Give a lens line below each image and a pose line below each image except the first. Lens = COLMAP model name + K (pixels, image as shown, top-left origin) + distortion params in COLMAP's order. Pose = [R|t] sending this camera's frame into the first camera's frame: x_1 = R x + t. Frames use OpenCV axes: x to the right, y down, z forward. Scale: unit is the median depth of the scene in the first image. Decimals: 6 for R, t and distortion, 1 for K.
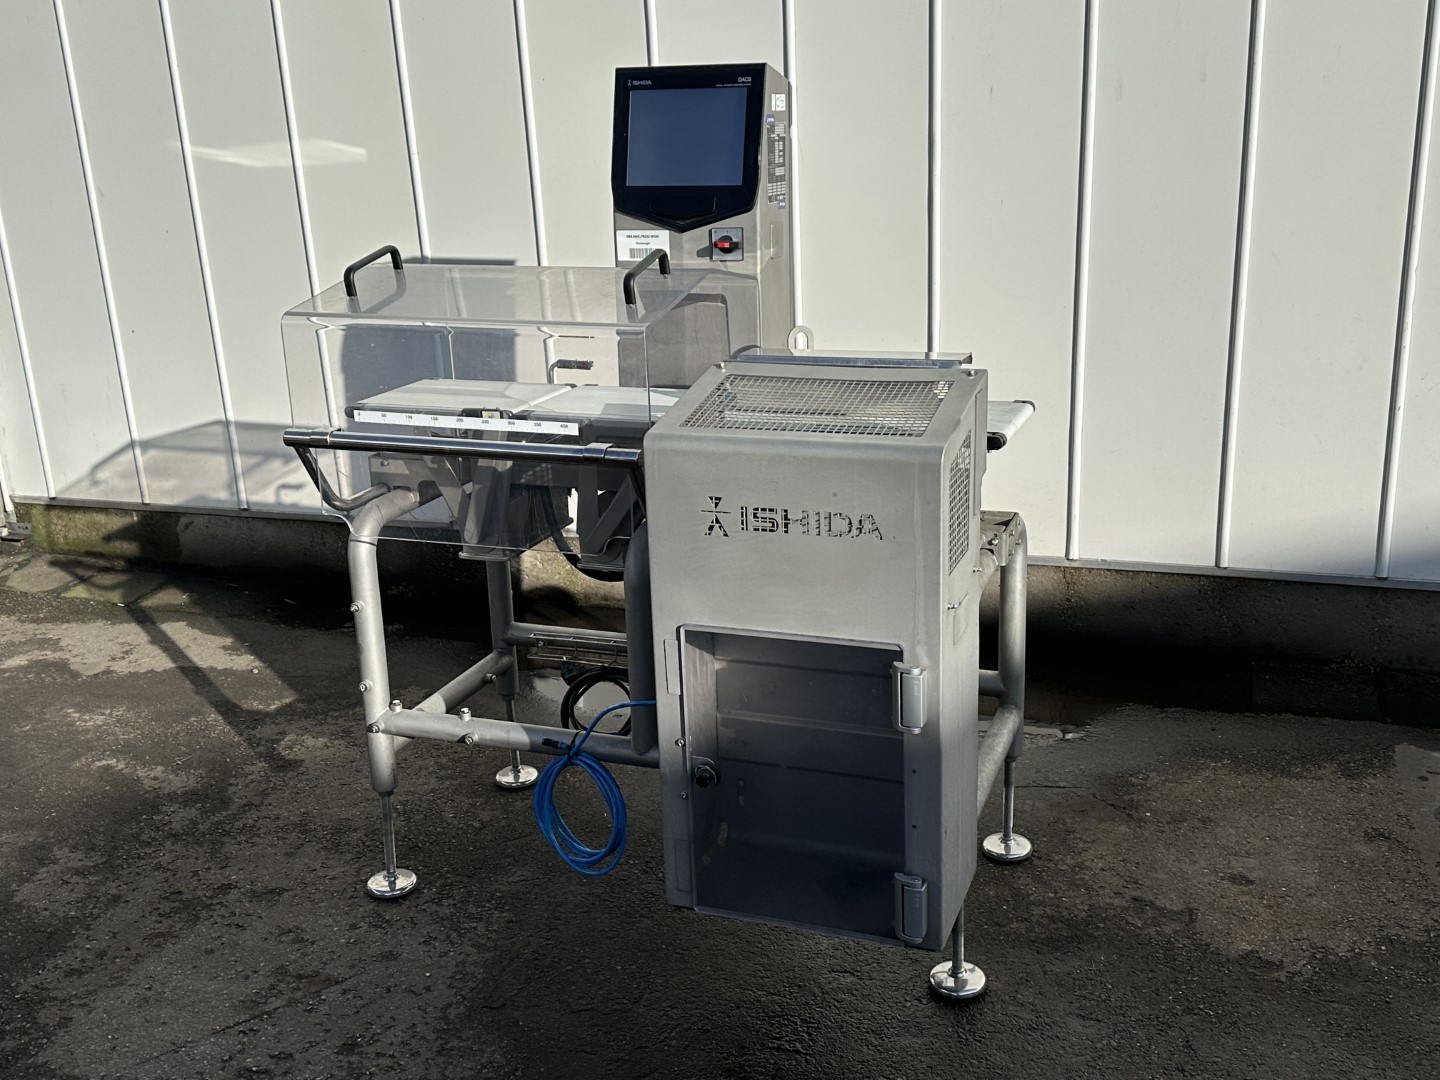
lens RADIAL K [[1500.7, 0, 720.0], [0, 1500.7, 540.0], [0, 0, 1]] dist [0.016053, -0.010028]
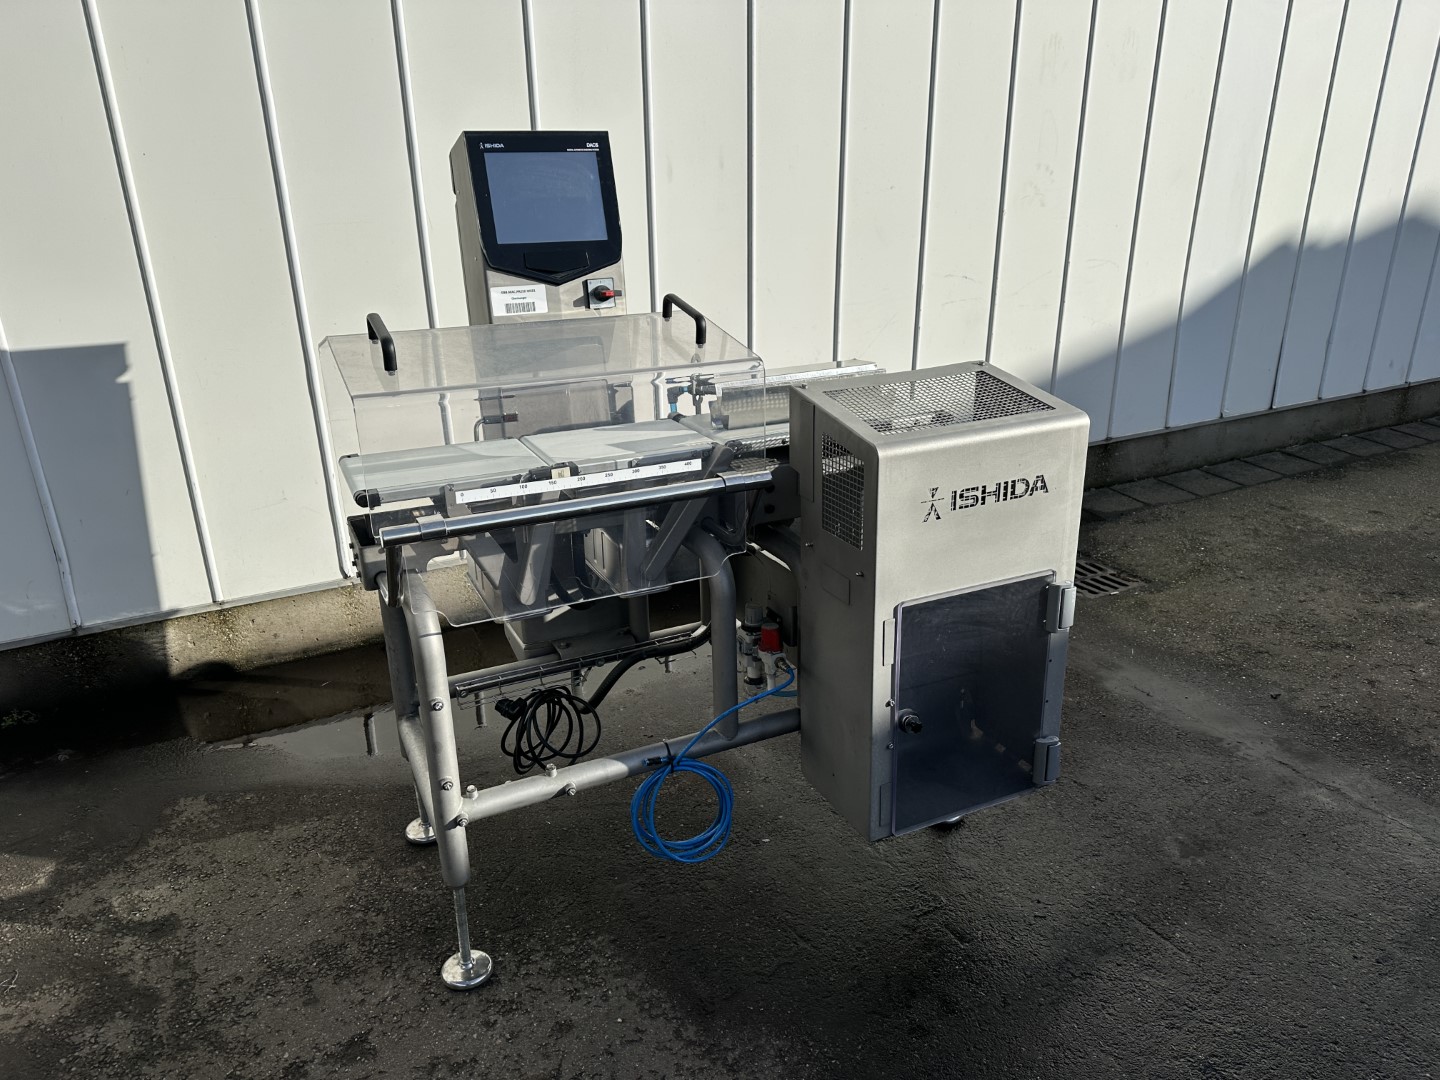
lens RADIAL K [[1044.9, 0, 720.0], [0, 1044.9, 540.0], [0, 0, 1]] dist [0.024513, -0.039282]
pose [[0.701171, -0.222257, 0.677467, -0.512684], [0.205527, 0.972846, 0.106444, -0.082664], [-0.682728, 0.064602, 0.727811, 0.382378]]
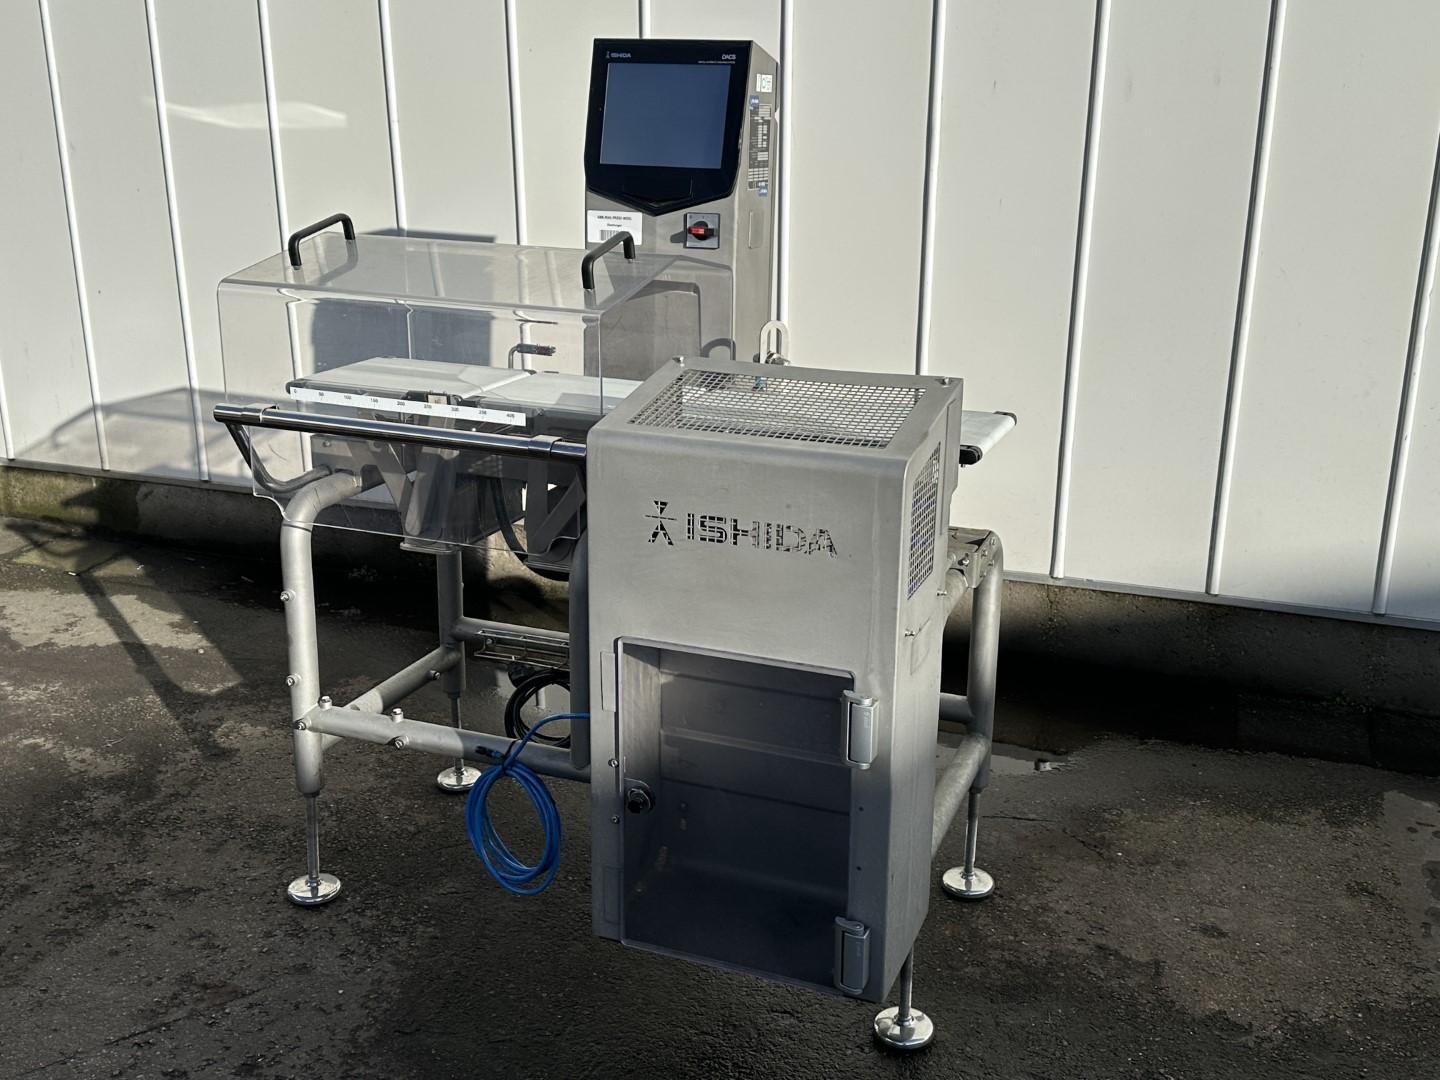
lens RADIAL K [[1504.6, 0, 714.1], [0, 1504.6, 524.3], [0, 0, 1]] dist [0.013841, -0.018999]
pose [[0.998762, 0.049599, -0.003793, 0.025105], [-0.049610, 0.998765, -0.002874, -0.010184], [0.003646, 0.003058, 0.999989, 0.054399]]
